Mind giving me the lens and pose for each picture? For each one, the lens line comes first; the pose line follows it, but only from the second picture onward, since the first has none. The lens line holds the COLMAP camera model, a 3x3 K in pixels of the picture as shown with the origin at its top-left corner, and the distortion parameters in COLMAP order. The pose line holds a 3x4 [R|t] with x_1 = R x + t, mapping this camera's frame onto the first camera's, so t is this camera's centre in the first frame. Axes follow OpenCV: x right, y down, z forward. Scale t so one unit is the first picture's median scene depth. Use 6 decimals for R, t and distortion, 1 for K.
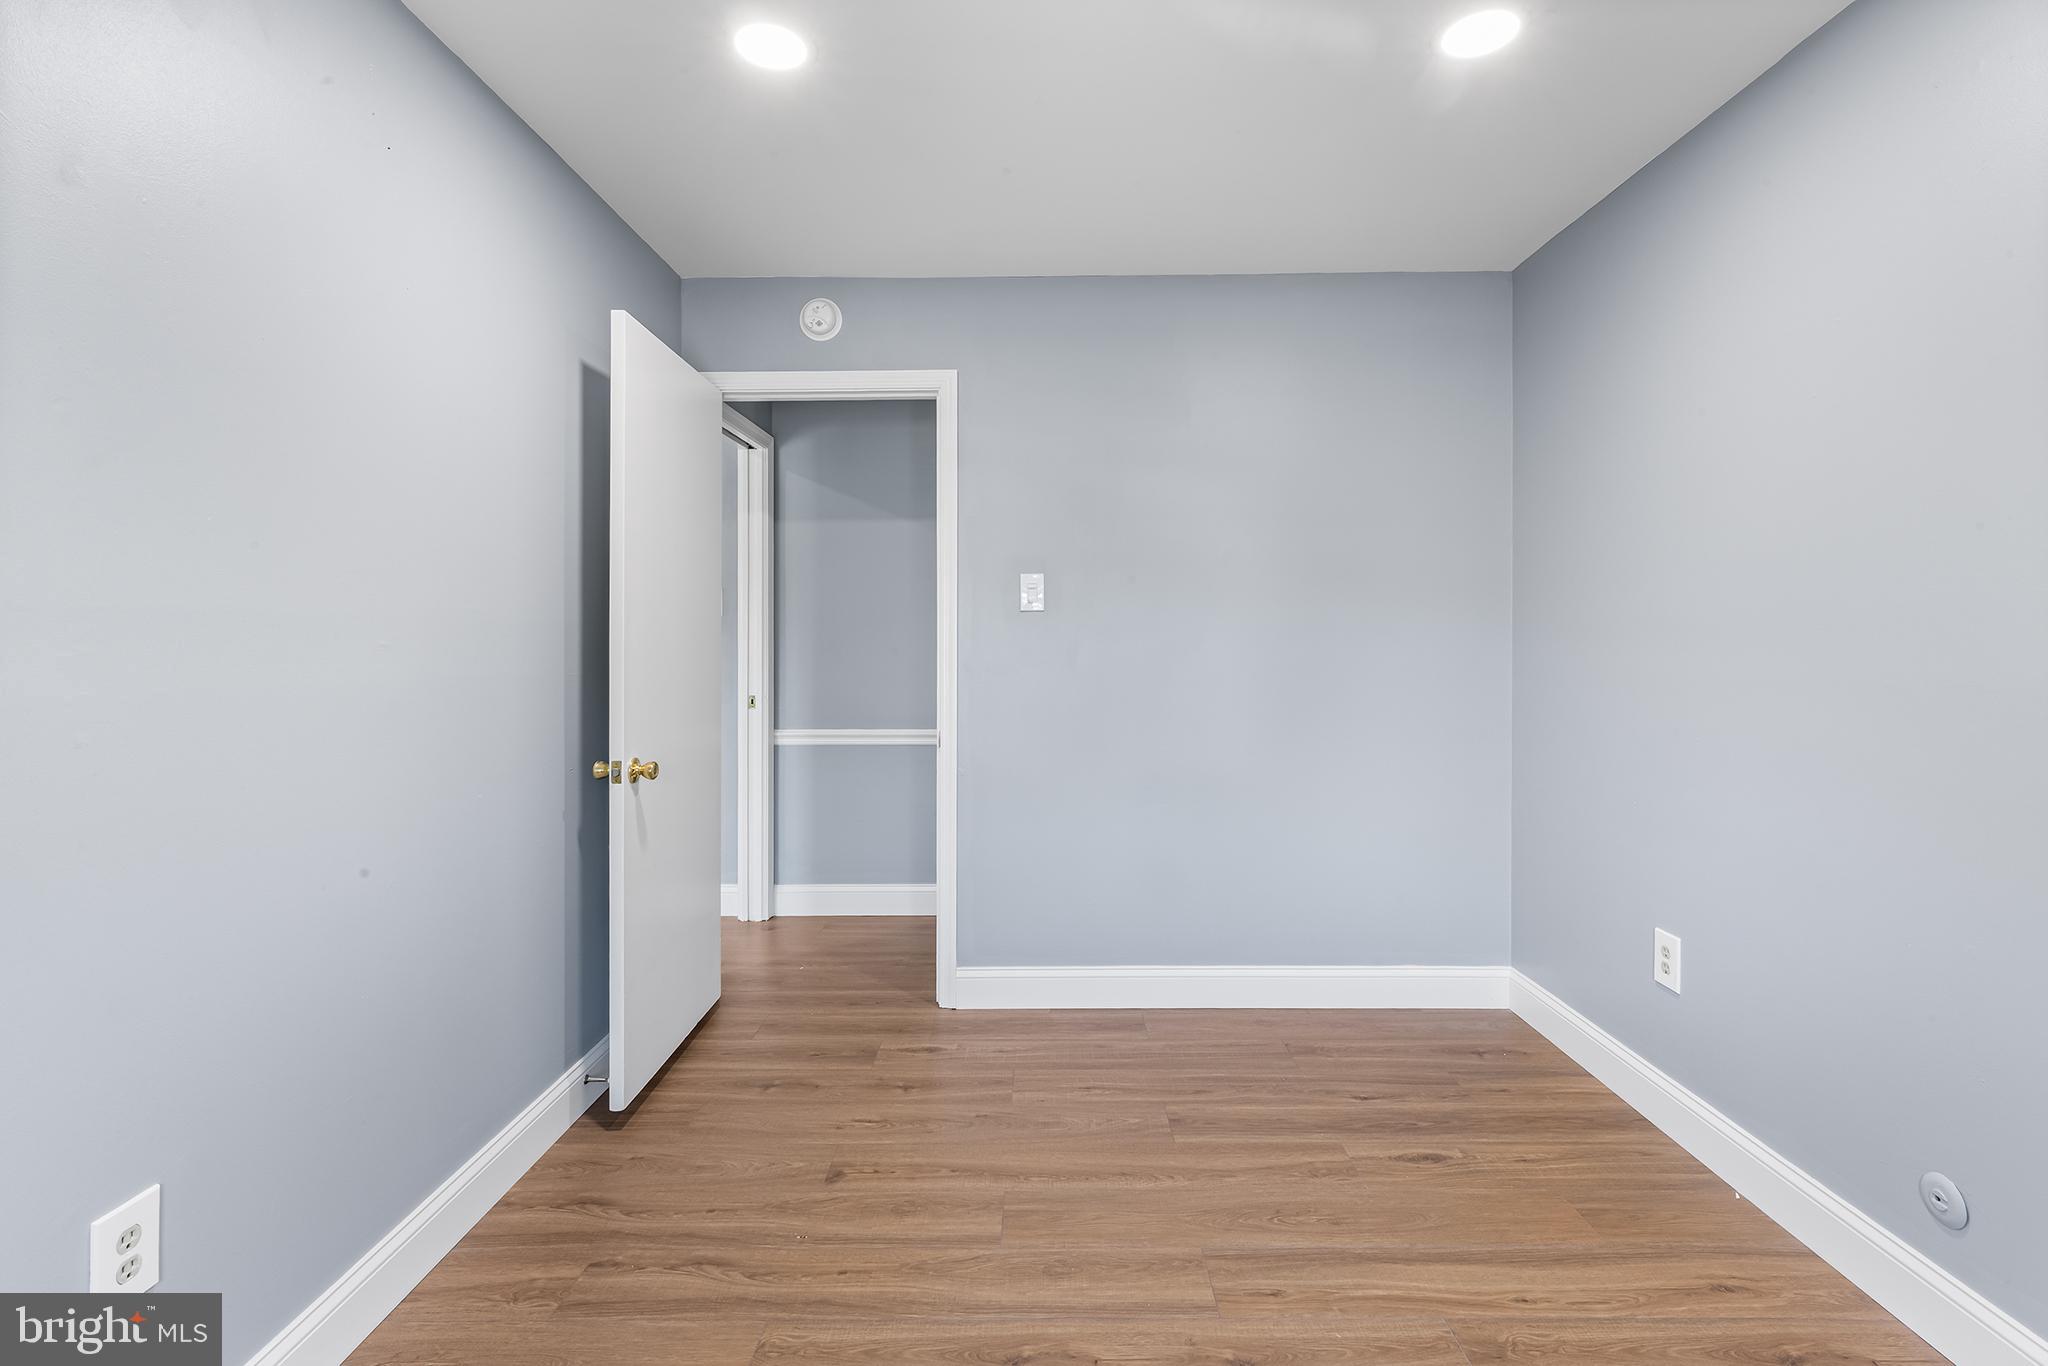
lens RADIAL K [[922.3, 0, 1030.1], [0, 922.3, 667.7], [0, 0, 1]] dist [0.002721, 0.000136]
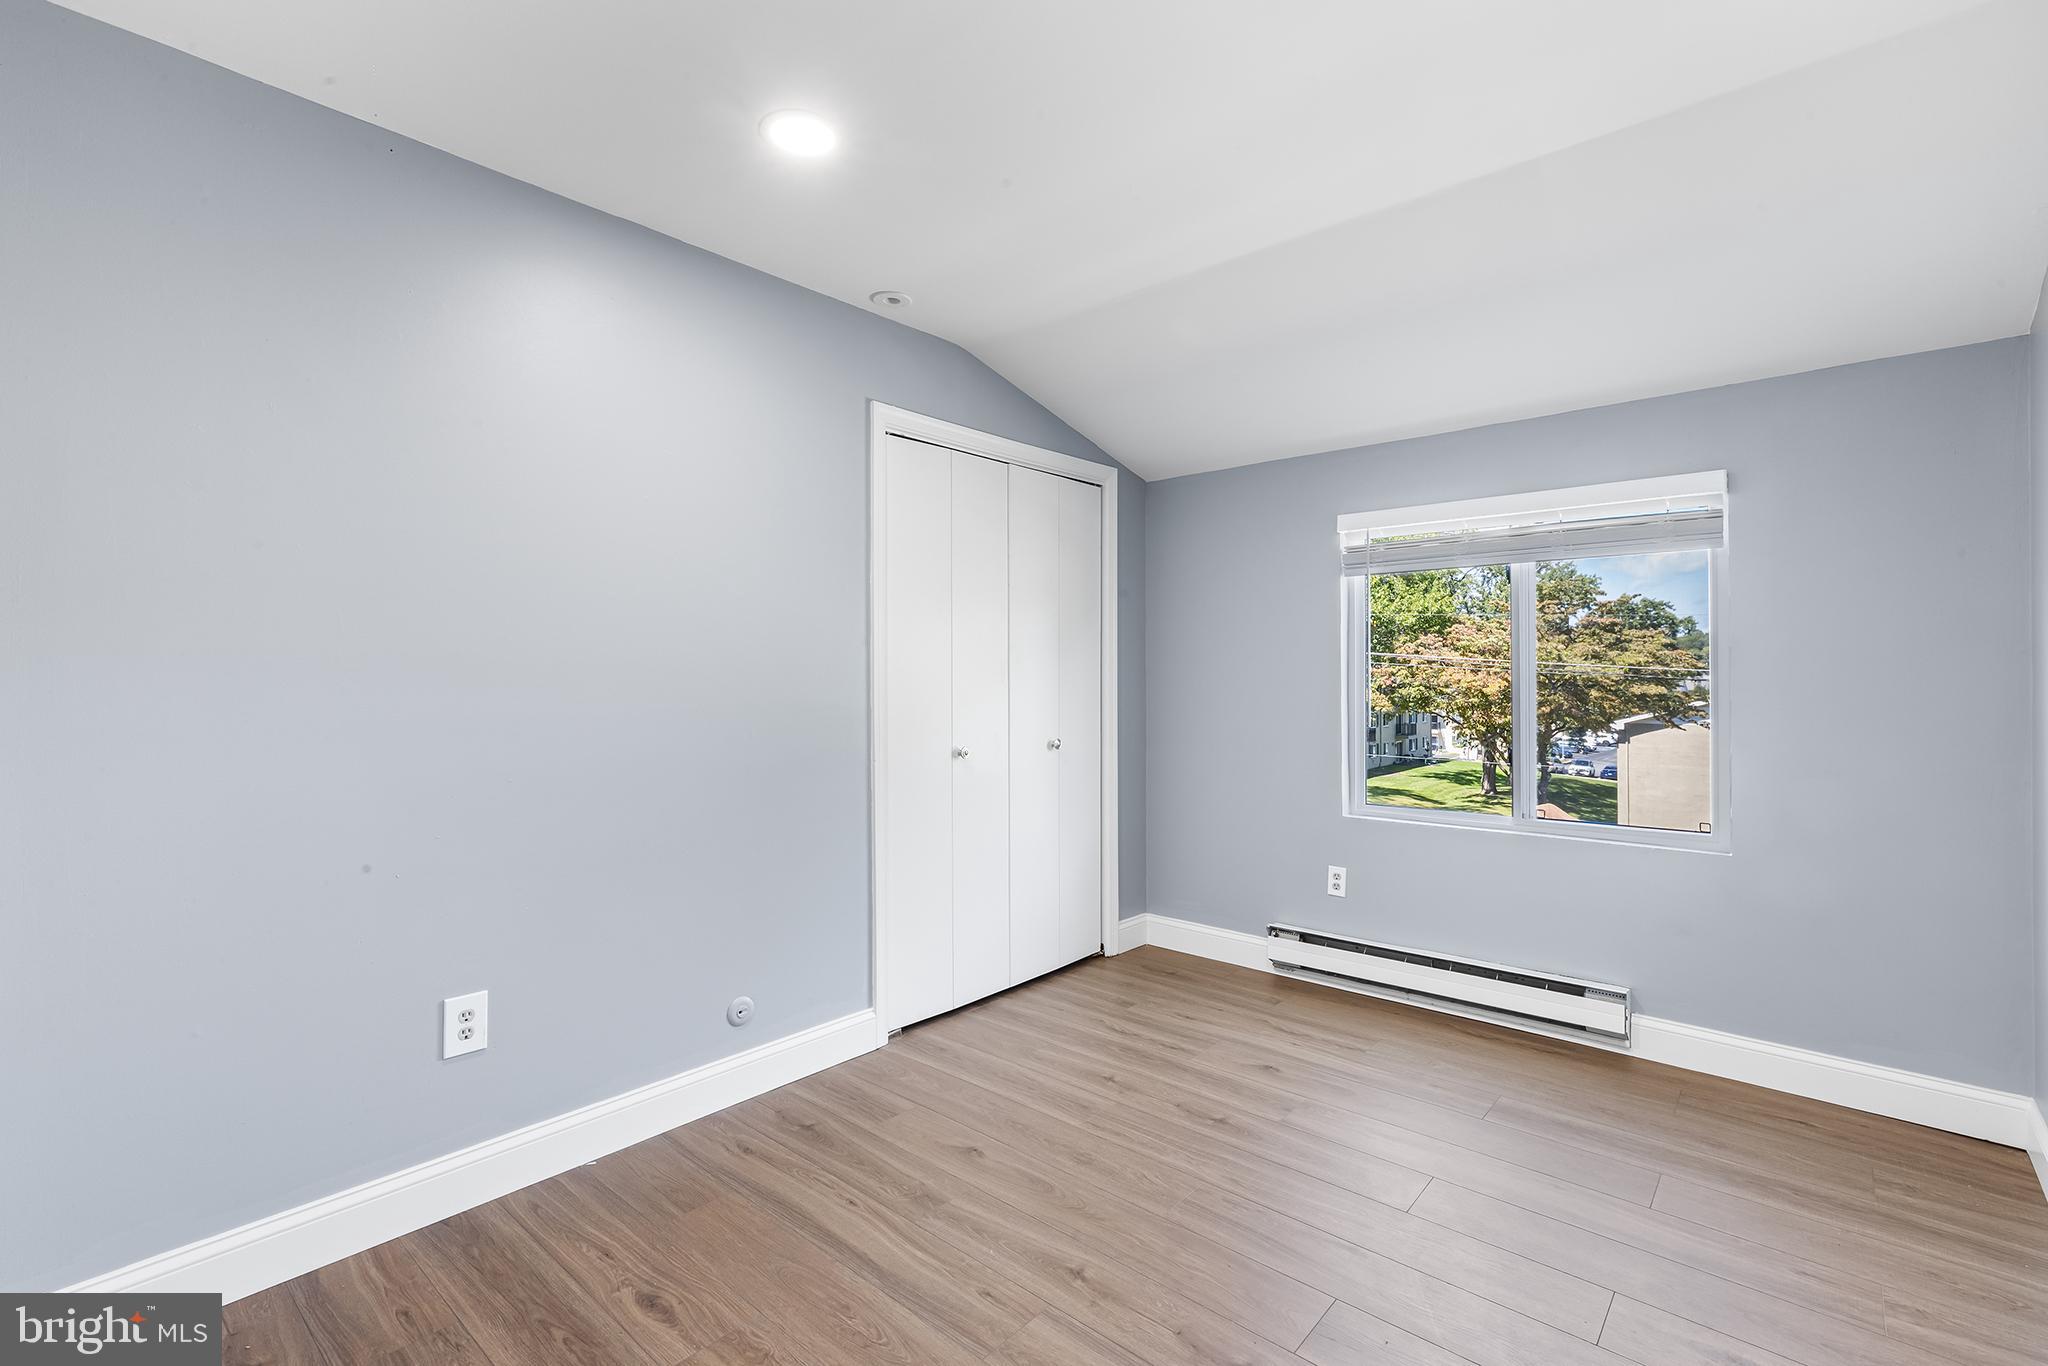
lens RADIAL K [[922.3, 0, 1019.8], [0, 922.3, 677.3], [0, 0, 1]] dist [0.002721, 0.000136]
pose [[-0.759584, 0.000845, 0.650408, -0.365692], [0.020112, 0.999551, 0.022189, -0.048027], [-0.650098, 0.029936, -0.759261, 1.399524]]
